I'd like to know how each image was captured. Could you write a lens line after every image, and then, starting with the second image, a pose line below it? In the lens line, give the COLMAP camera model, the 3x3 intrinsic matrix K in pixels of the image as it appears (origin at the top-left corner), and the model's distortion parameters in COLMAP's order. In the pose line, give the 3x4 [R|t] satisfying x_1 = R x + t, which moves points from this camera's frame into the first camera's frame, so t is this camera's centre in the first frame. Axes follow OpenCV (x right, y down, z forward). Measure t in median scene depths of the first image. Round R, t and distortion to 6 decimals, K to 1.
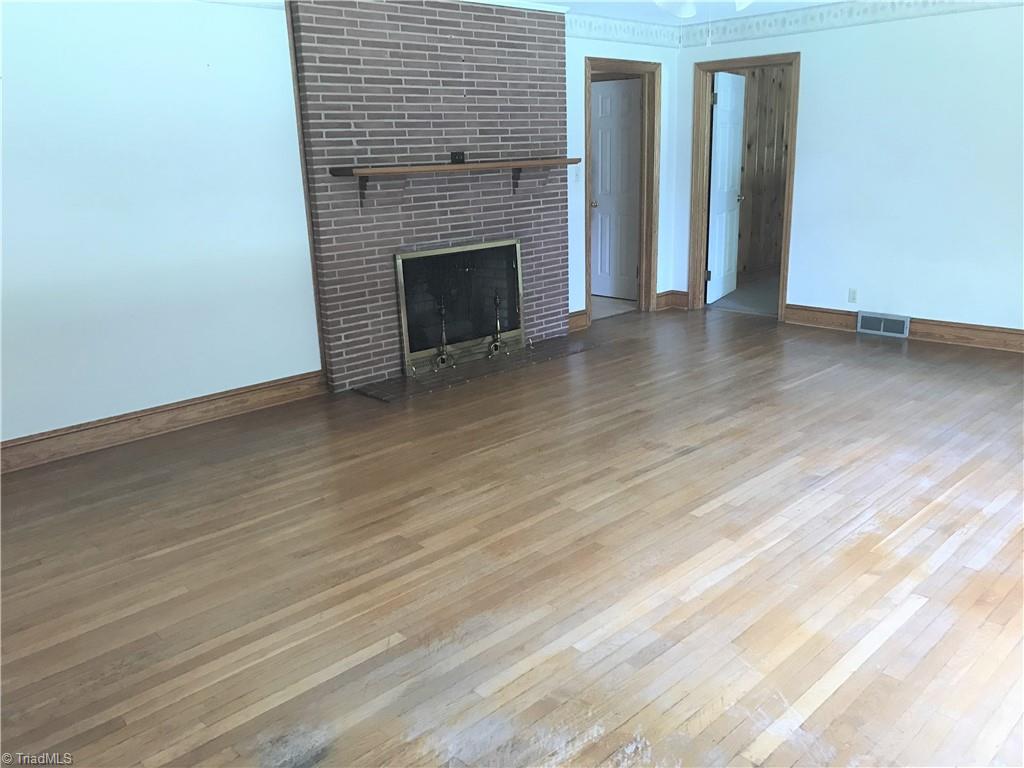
lens RADIAL K [[828.0, 0, 512.0], [0, 828.0, 384.0], [0, 0, 1]] dist [0.029672, -0.045842]
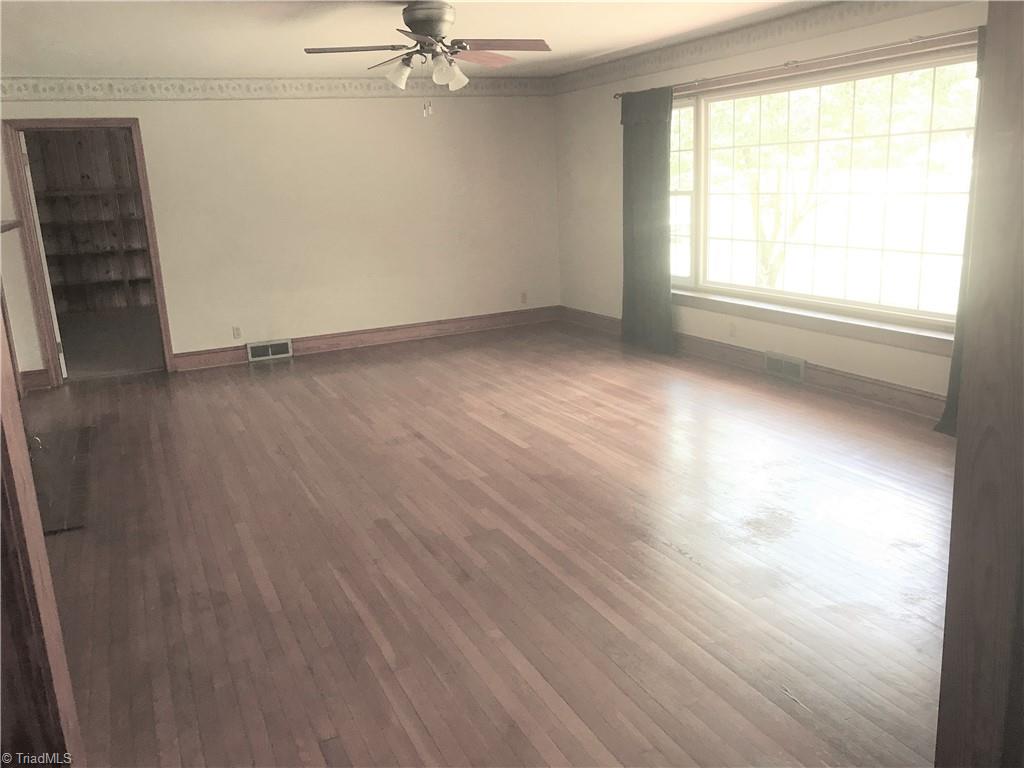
lens RADIAL K [[828.0, 0, 512.0], [0, 828.0, 384.0], [0, 0, 1]] dist [0.029672, -0.045842]
pose [[0.322497, -0.208198, 0.923390, -0.918623], [0.294916, 0.949056, 0.110985, -0.091614], [-0.899456, 0.236530, 0.367468, 0.436055]]
